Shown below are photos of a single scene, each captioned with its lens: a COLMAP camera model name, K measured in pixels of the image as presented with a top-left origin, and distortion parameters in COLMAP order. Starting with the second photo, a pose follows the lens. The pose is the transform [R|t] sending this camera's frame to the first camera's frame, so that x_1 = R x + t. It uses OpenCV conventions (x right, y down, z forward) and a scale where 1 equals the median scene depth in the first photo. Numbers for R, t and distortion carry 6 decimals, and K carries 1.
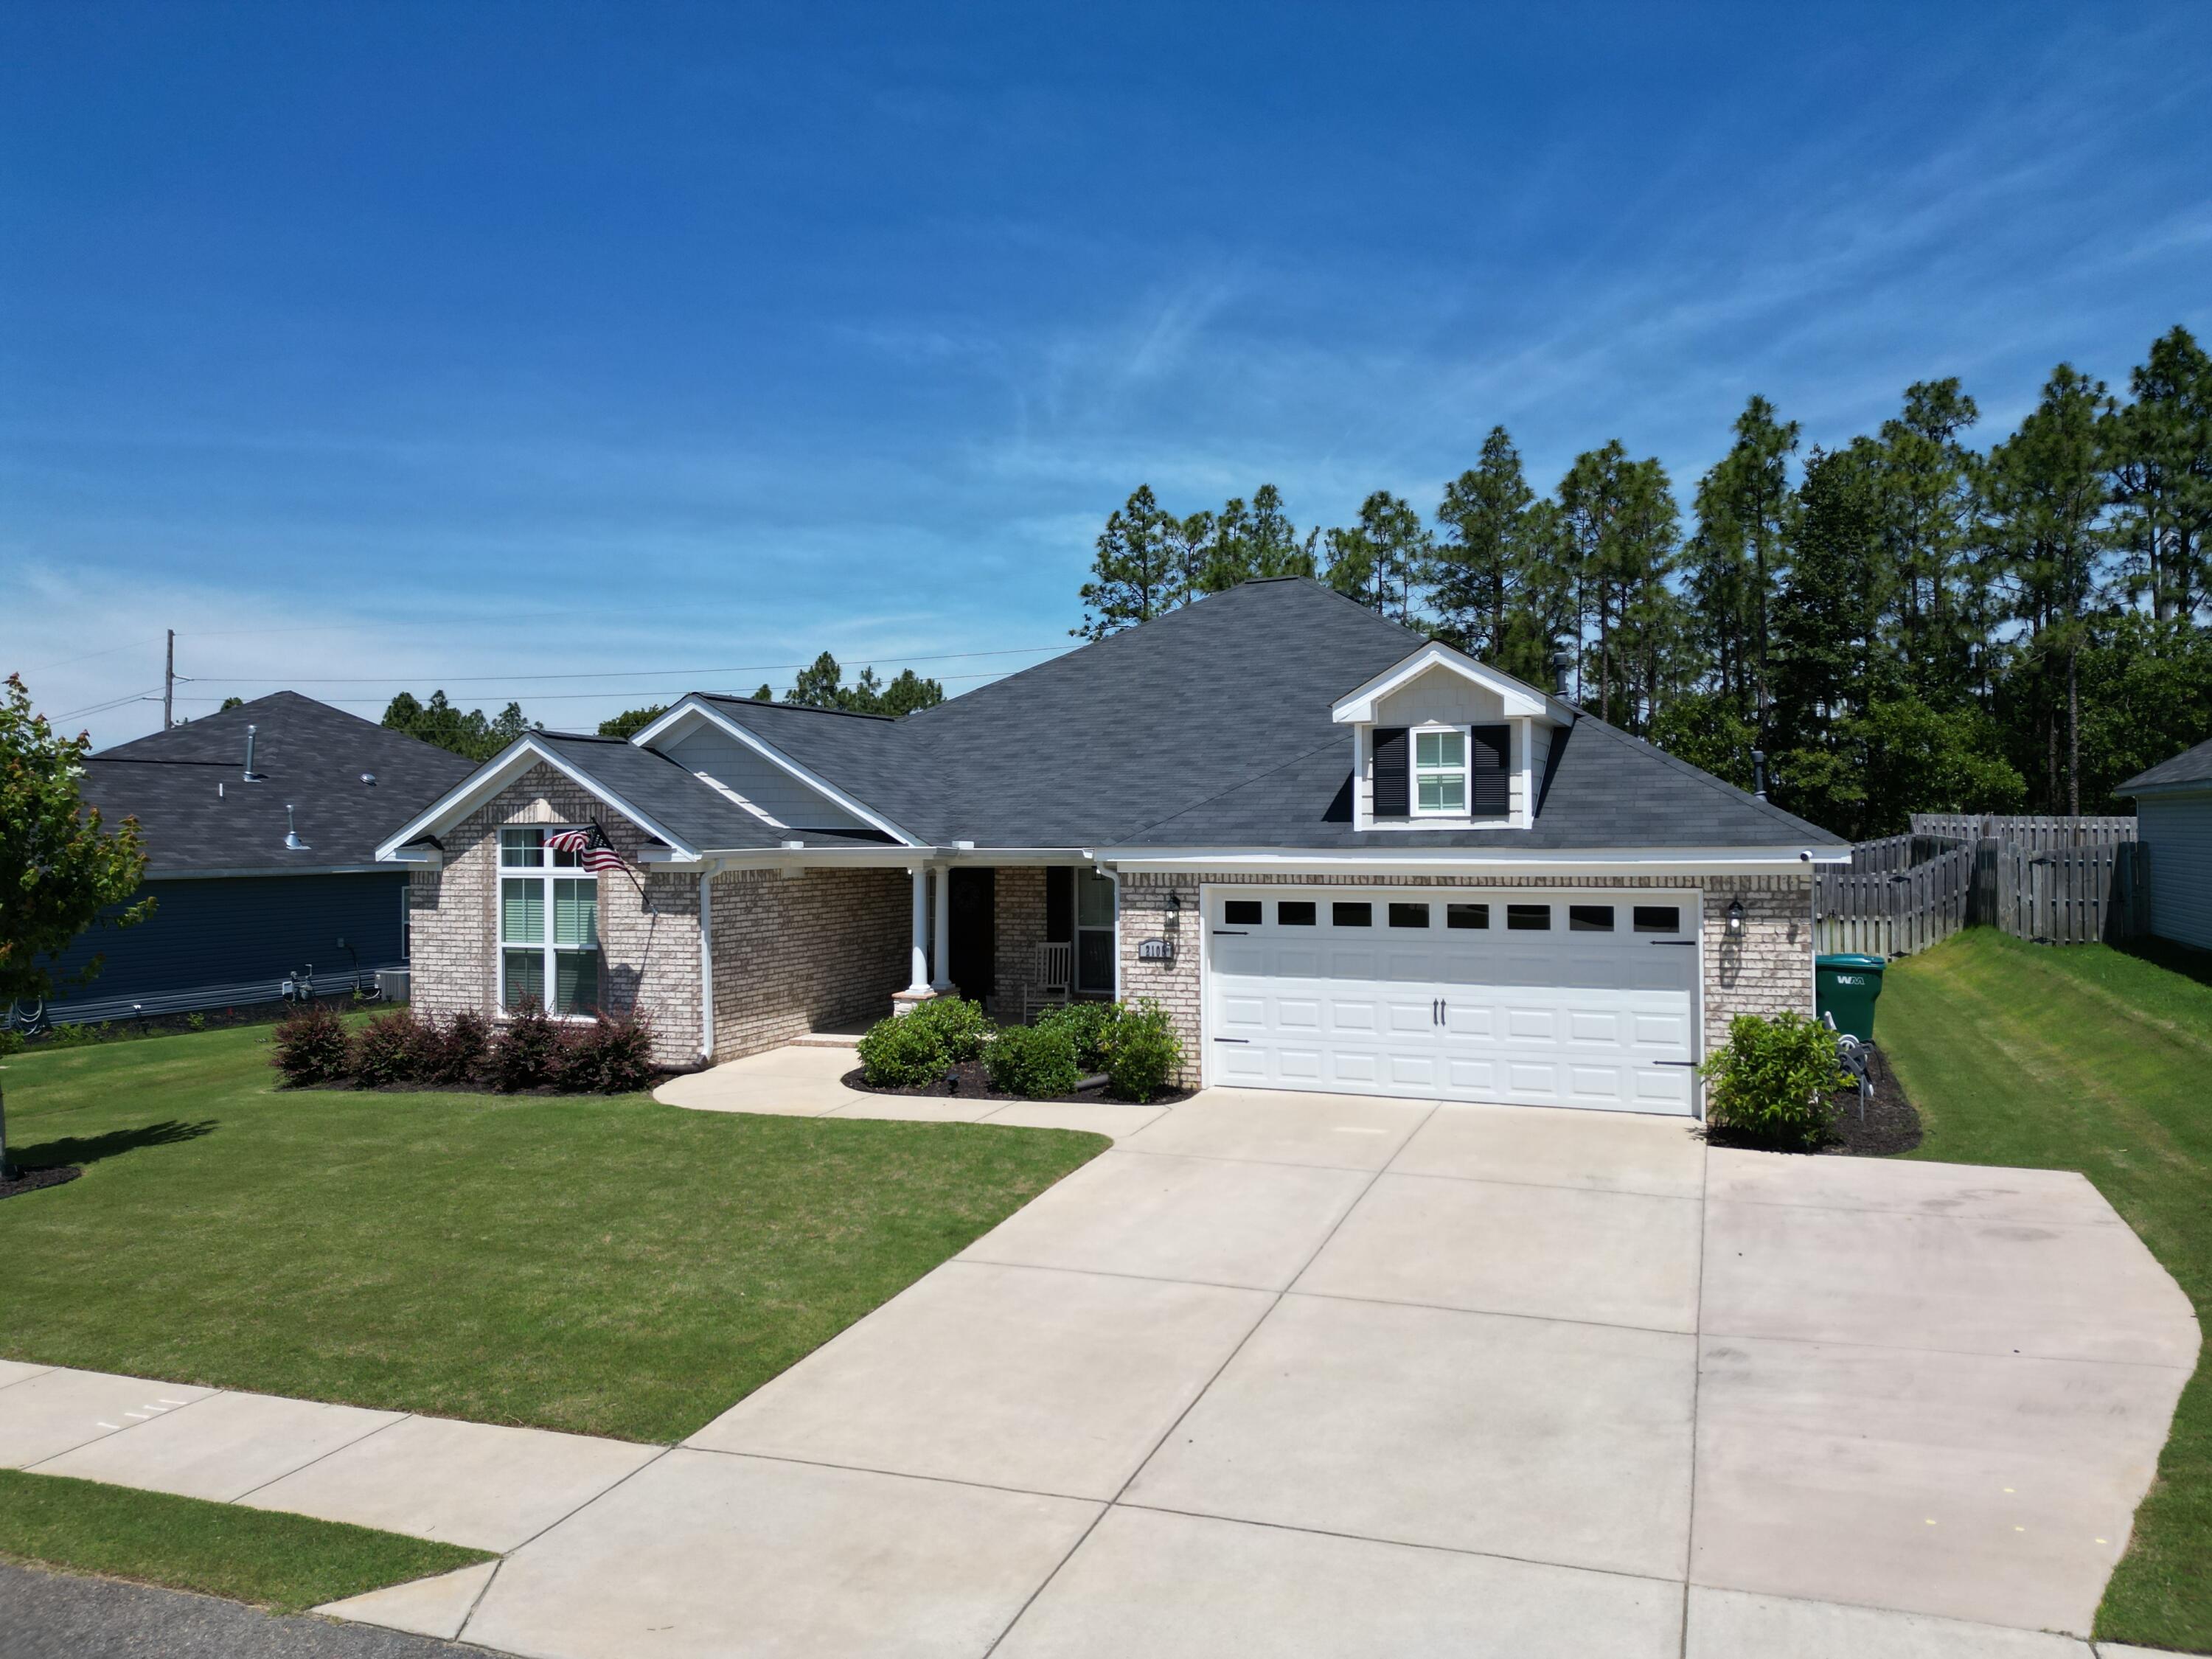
lens RADIAL K [[1539.2, 0, 1106.0], [0, 1539.2, 829.5], [0, 0, 1]] dist [0.098332, -0.104903]
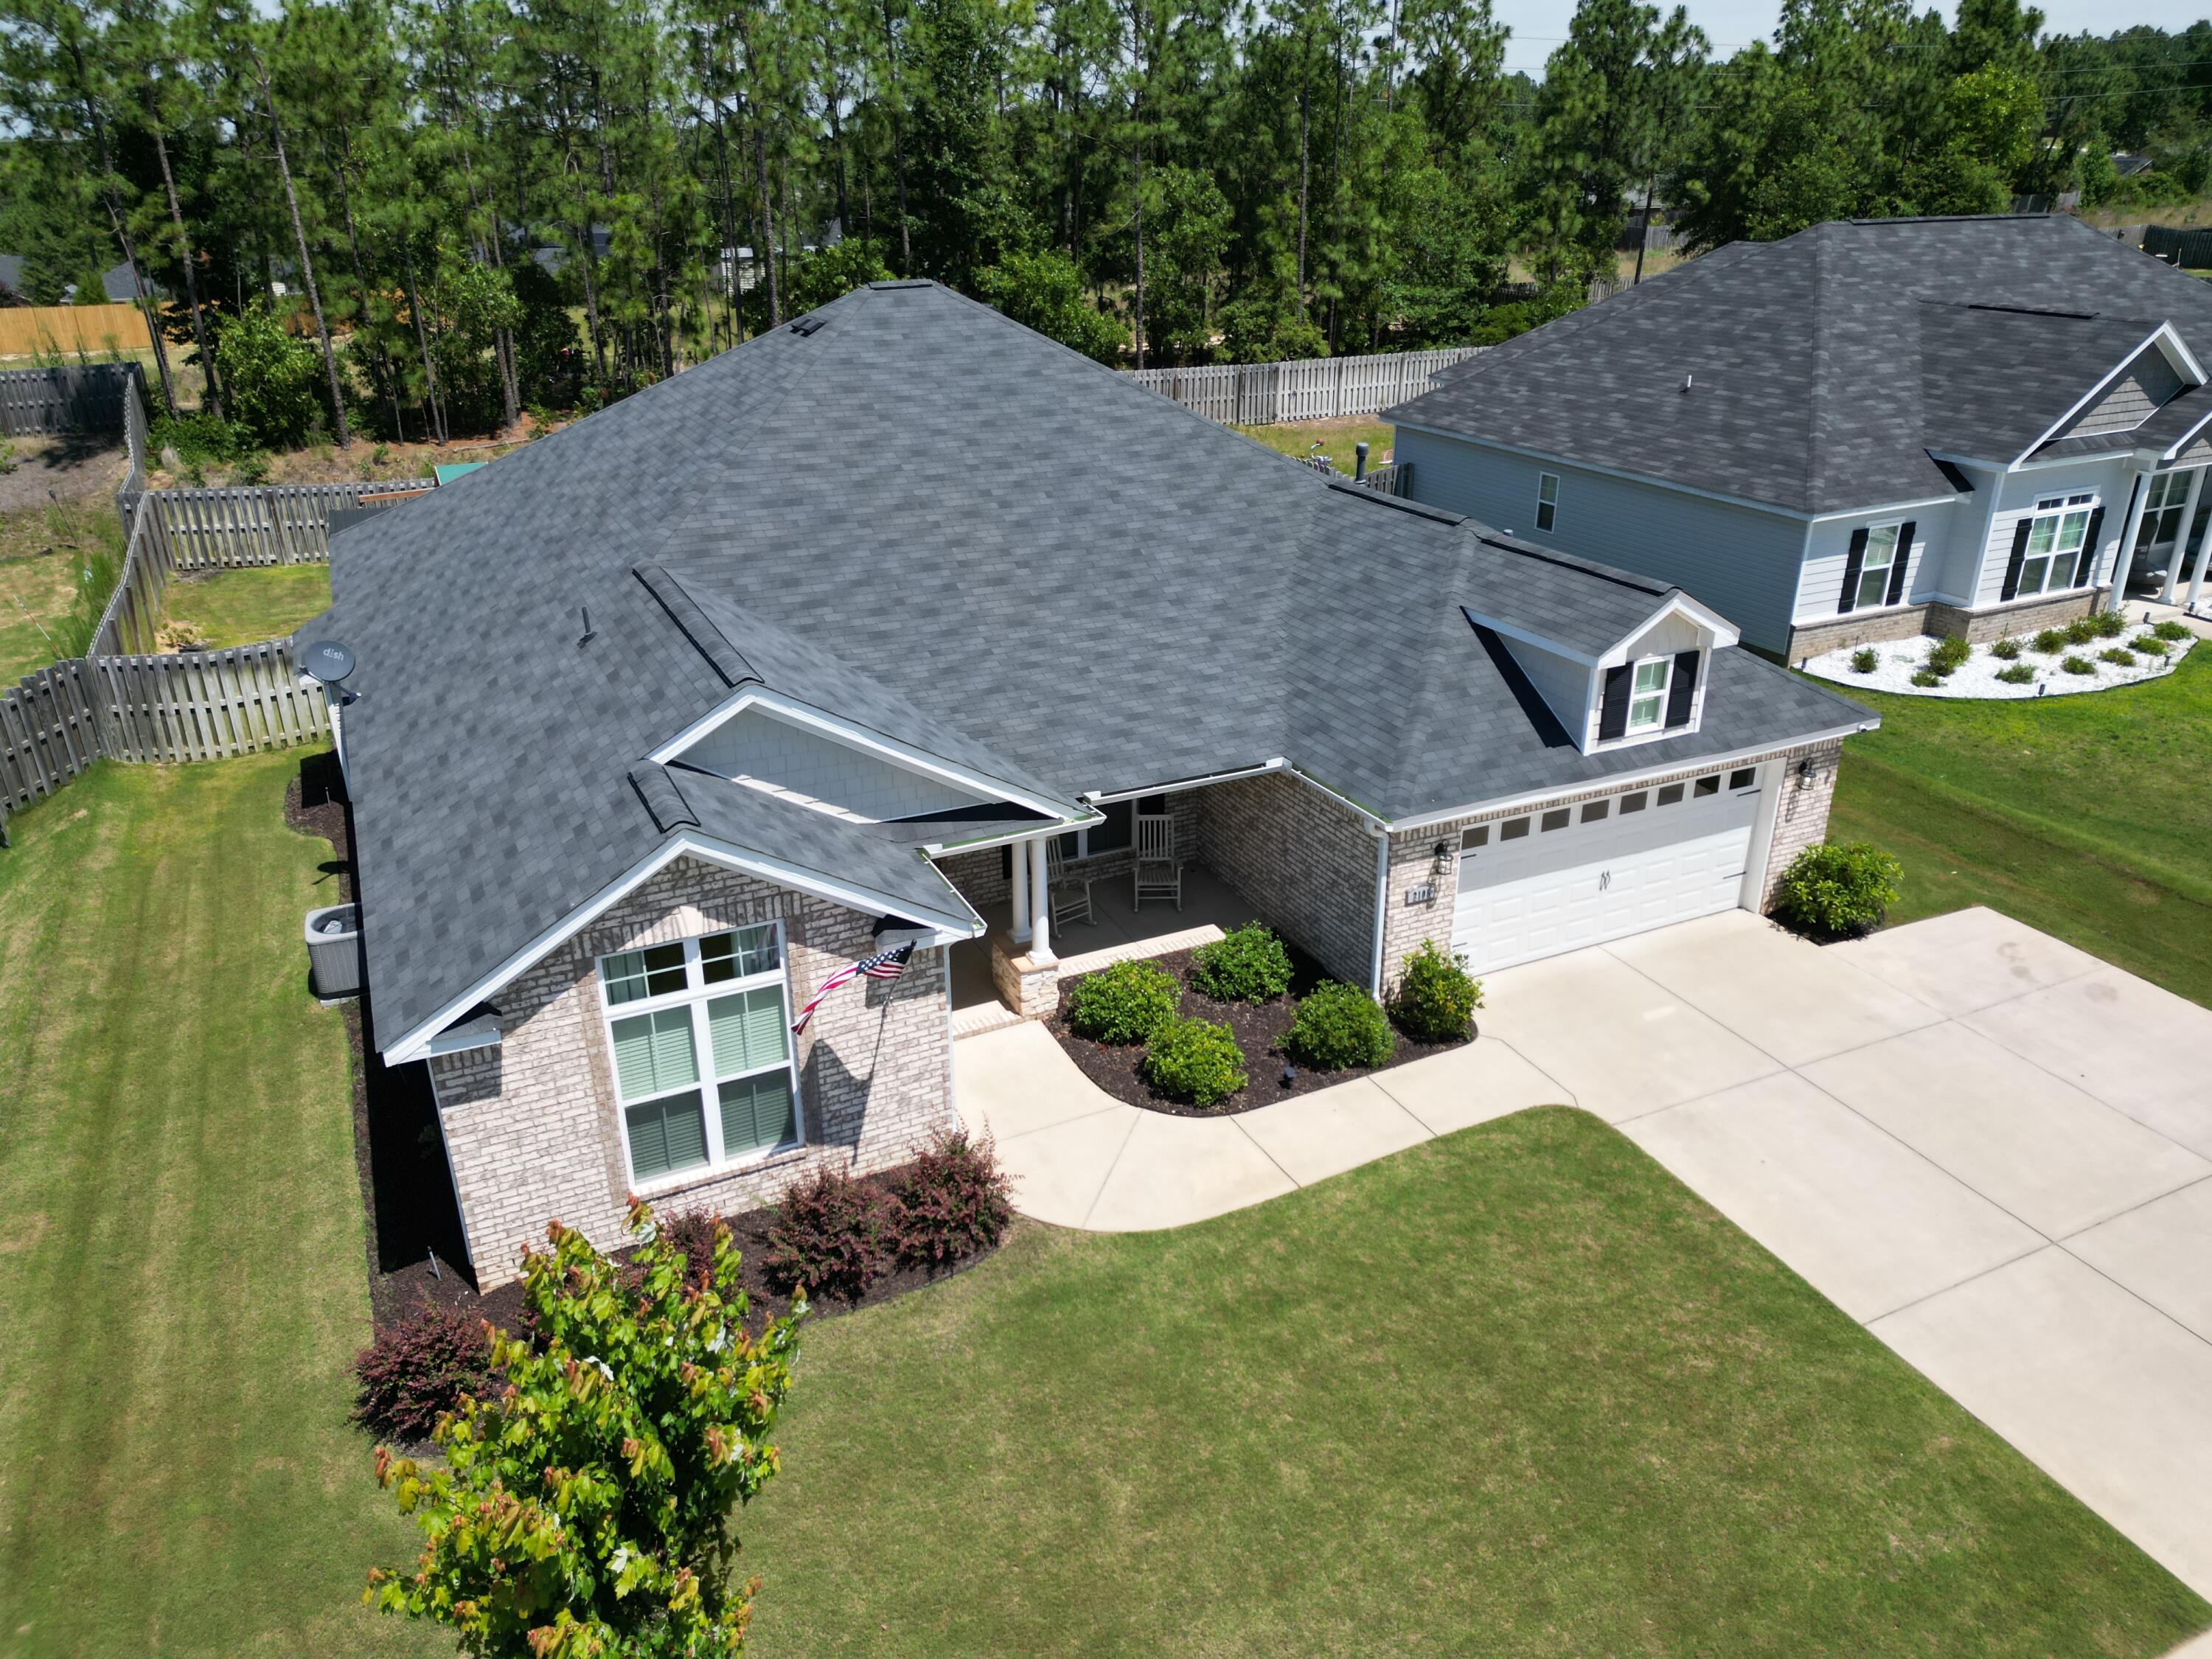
lens RADIAL K [[1539.2, 0, 1106.0], [0, 1539.2, 829.5], [0, 0, 1]] dist [0.098332, -0.104903]
pose [[0.670145, -0.293712, 0.681644, -0.723845], [0.000682, 0.918616, 0.395150, -0.334955], [-0.742230, -0.264343, 0.615807, 0.466537]]
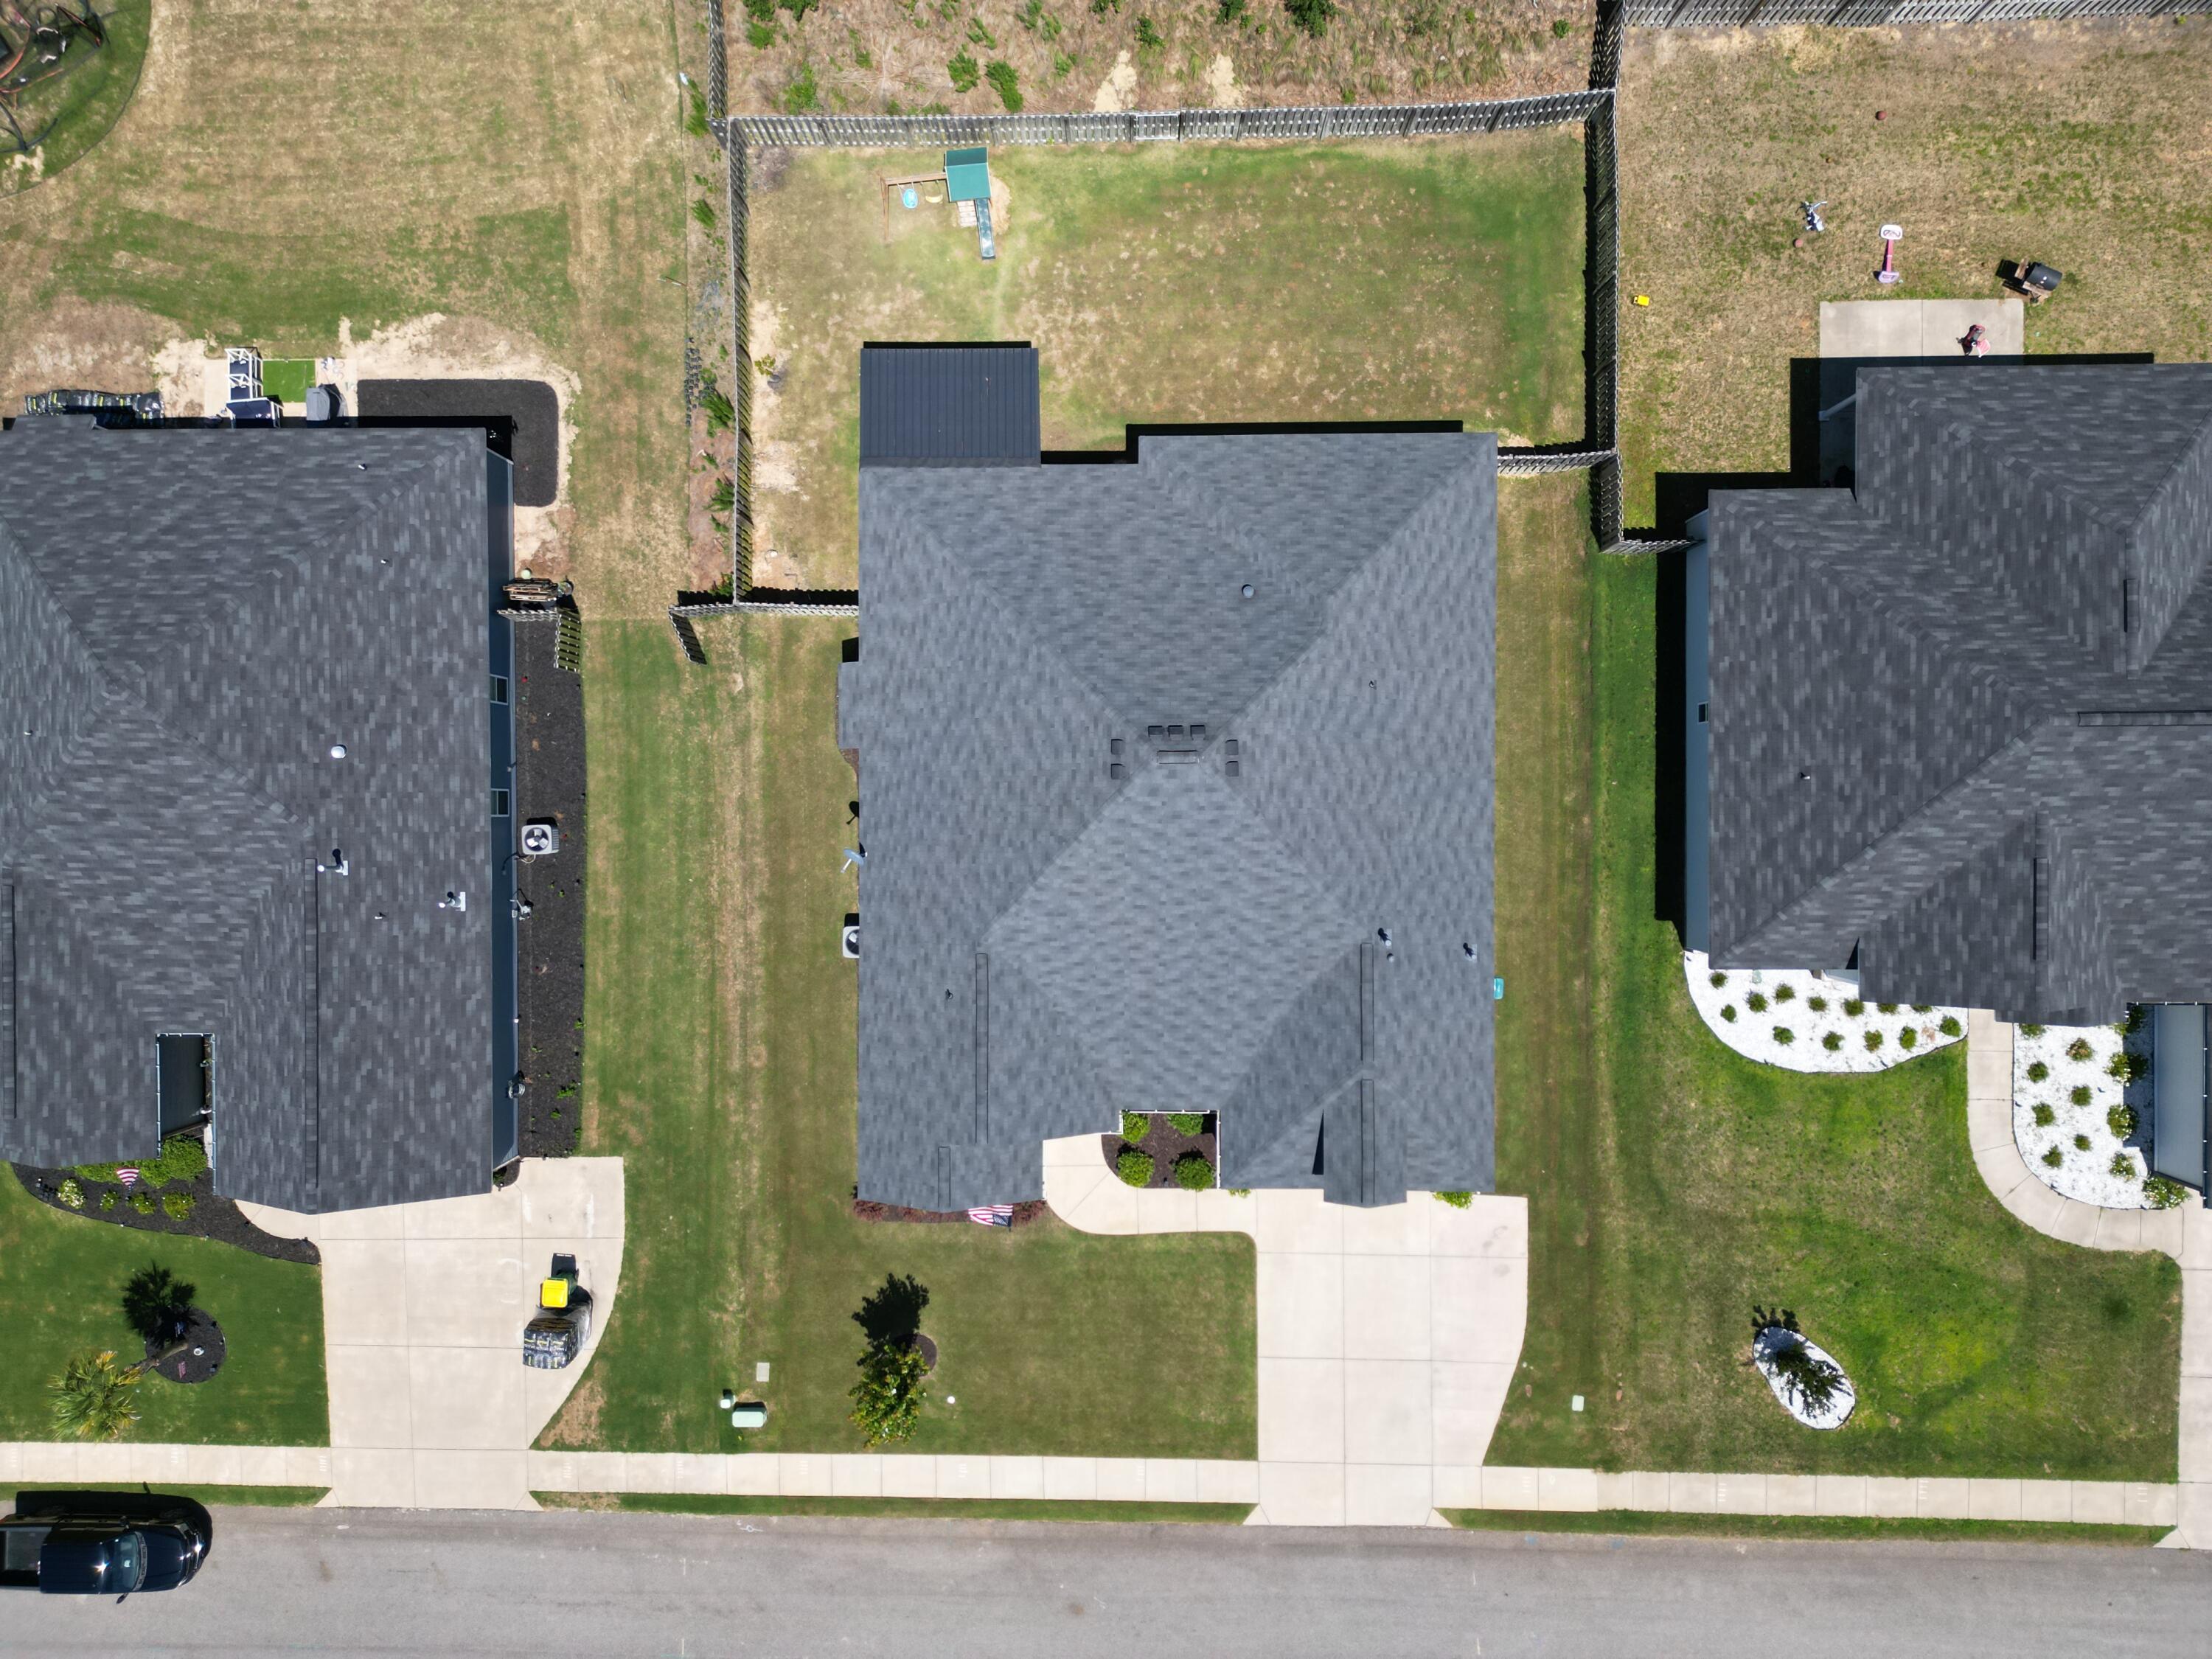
lens RADIAL K [[1597.1, 0, 1106.0], [0, 1597.1, 829.5], [0, 0, 1]] dist [0.107941, 0.000234]
pose [[0.925251, -0.378946, -0.017621, 0.076279], [0.014928, -0.010045, 0.999838, -2.338857], [-0.379062, -0.925364, -0.003638, 1.449865]]
